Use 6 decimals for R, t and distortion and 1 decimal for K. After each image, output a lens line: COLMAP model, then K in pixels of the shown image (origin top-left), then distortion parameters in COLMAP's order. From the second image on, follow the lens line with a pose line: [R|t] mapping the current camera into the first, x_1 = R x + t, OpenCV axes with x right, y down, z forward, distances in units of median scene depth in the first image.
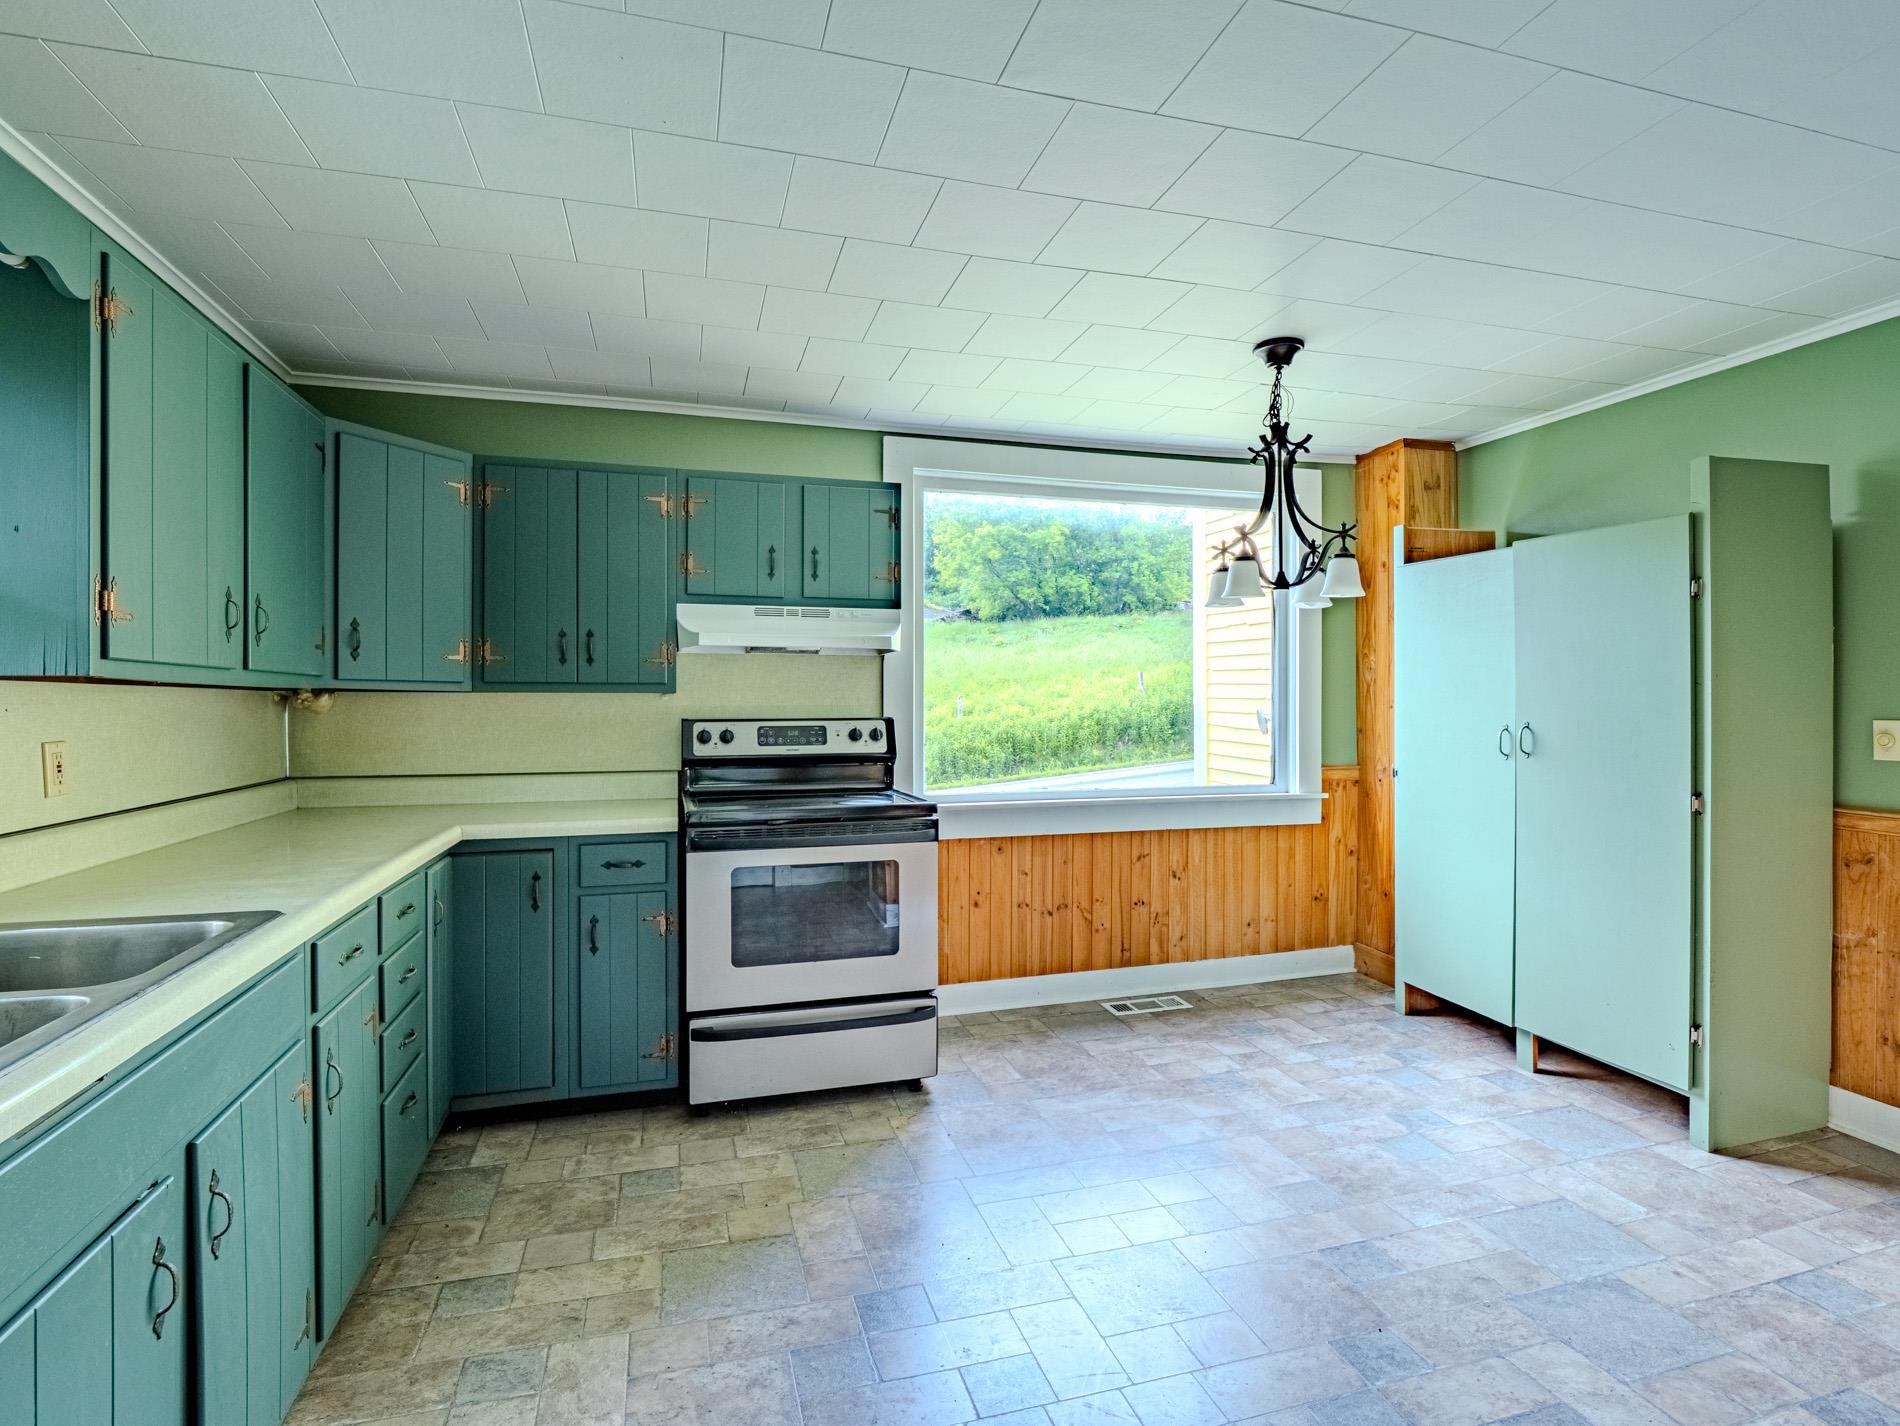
lens RADIAL K [[937.6, 0, 948.8], [0, 937.6, 701.1], [0, 0, 1]] dist [-0.015037, -0.000842]
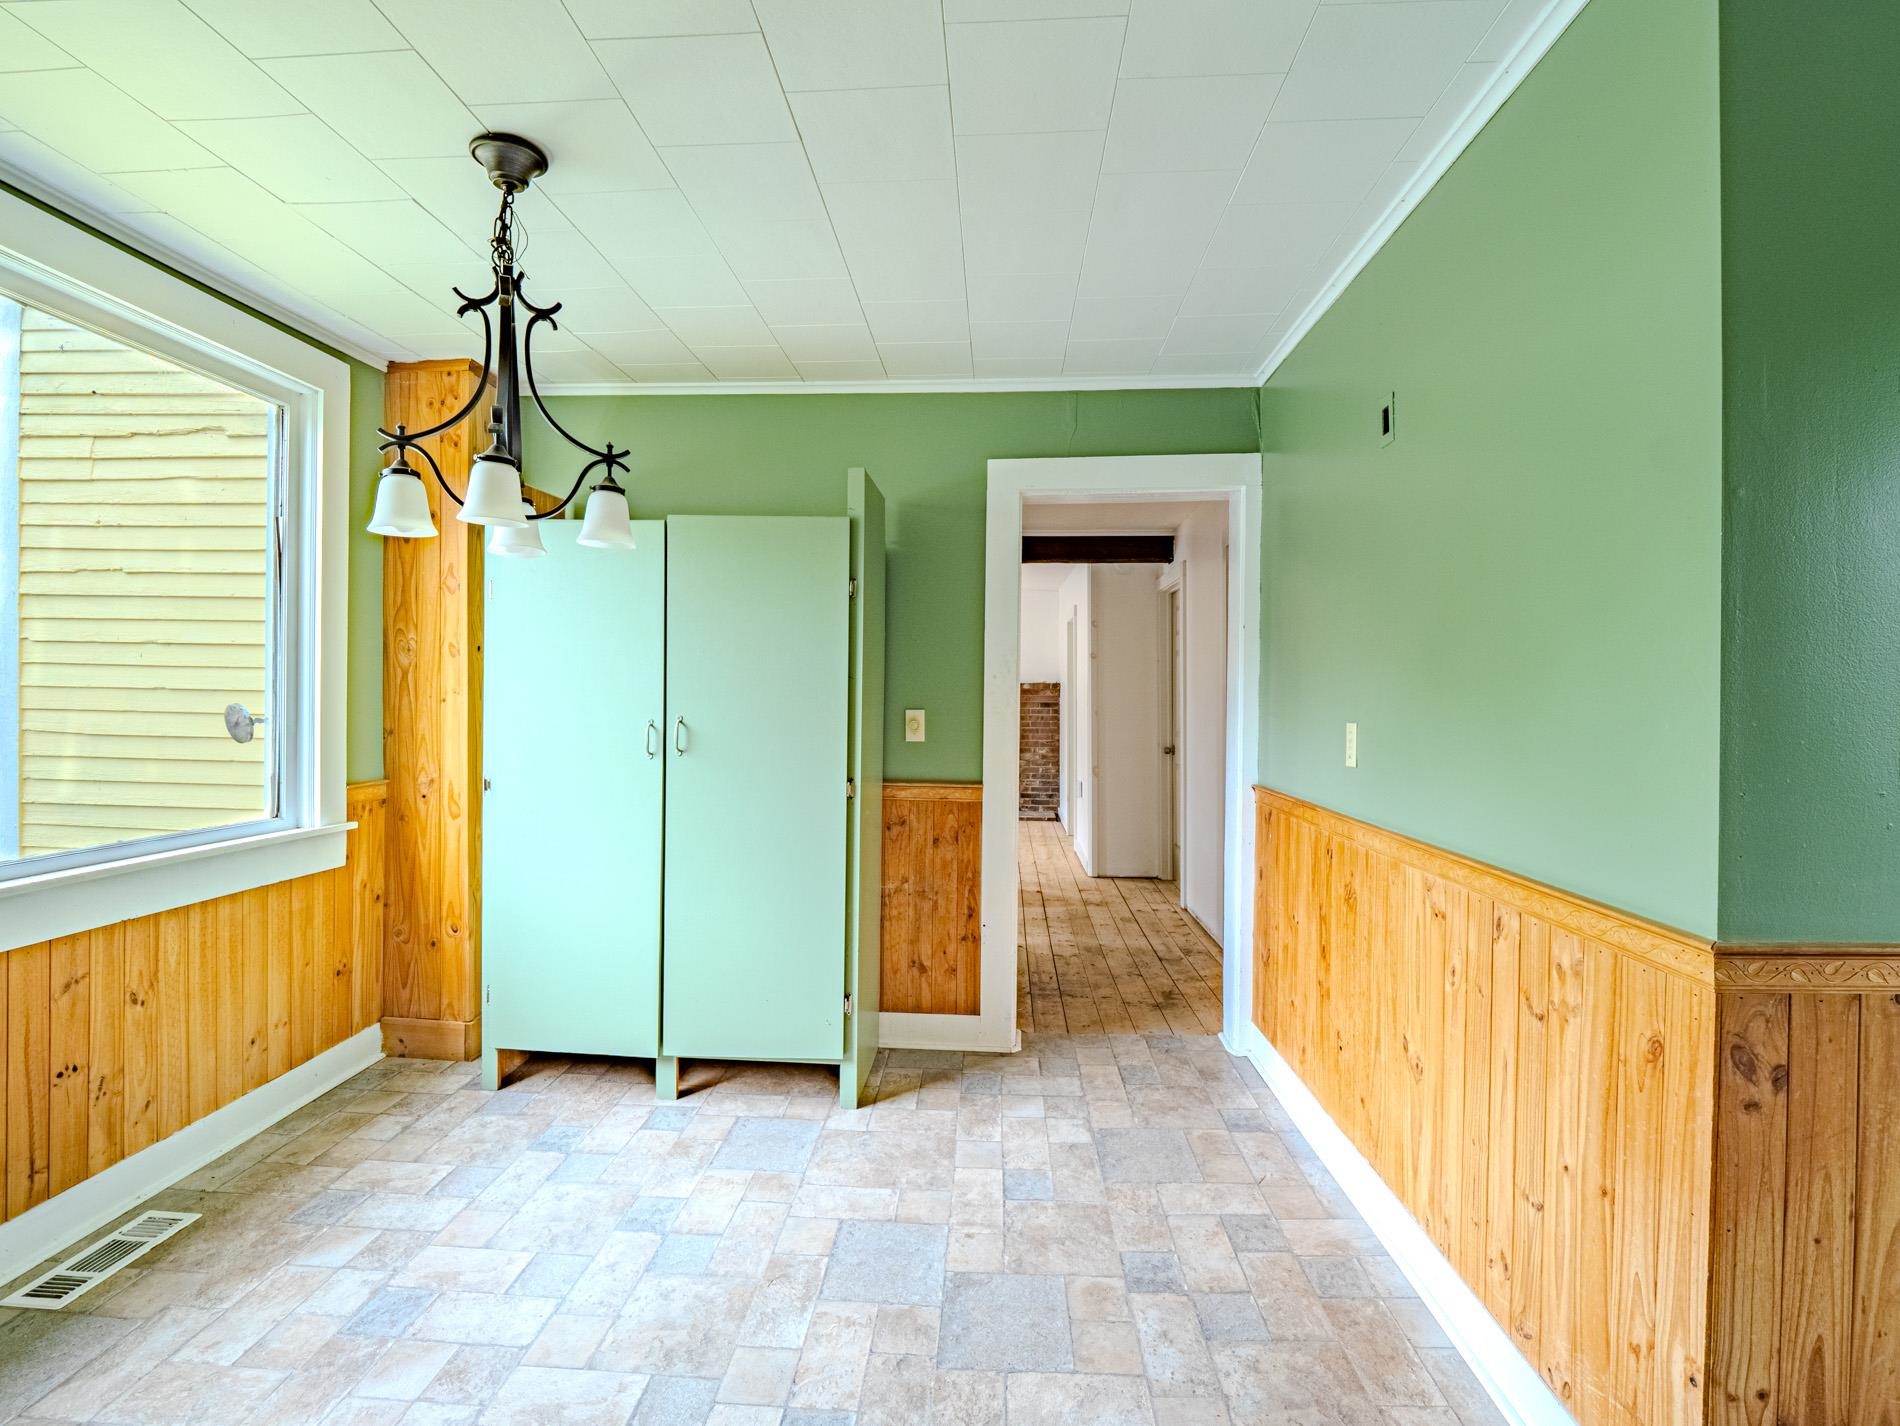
lens RADIAL K [[937.6, 0, 943.1], [0, 937.6, 702.3], [0, 0, 1]] dist [-0.015037, -0.000842]
pose [[0.337665, -0.003383, 0.941260, -0.148019], [-0.002843, 0.999985, 0.004613, 0.003898], [-0.941262, -0.004233, 0.337650, 0.445850]]
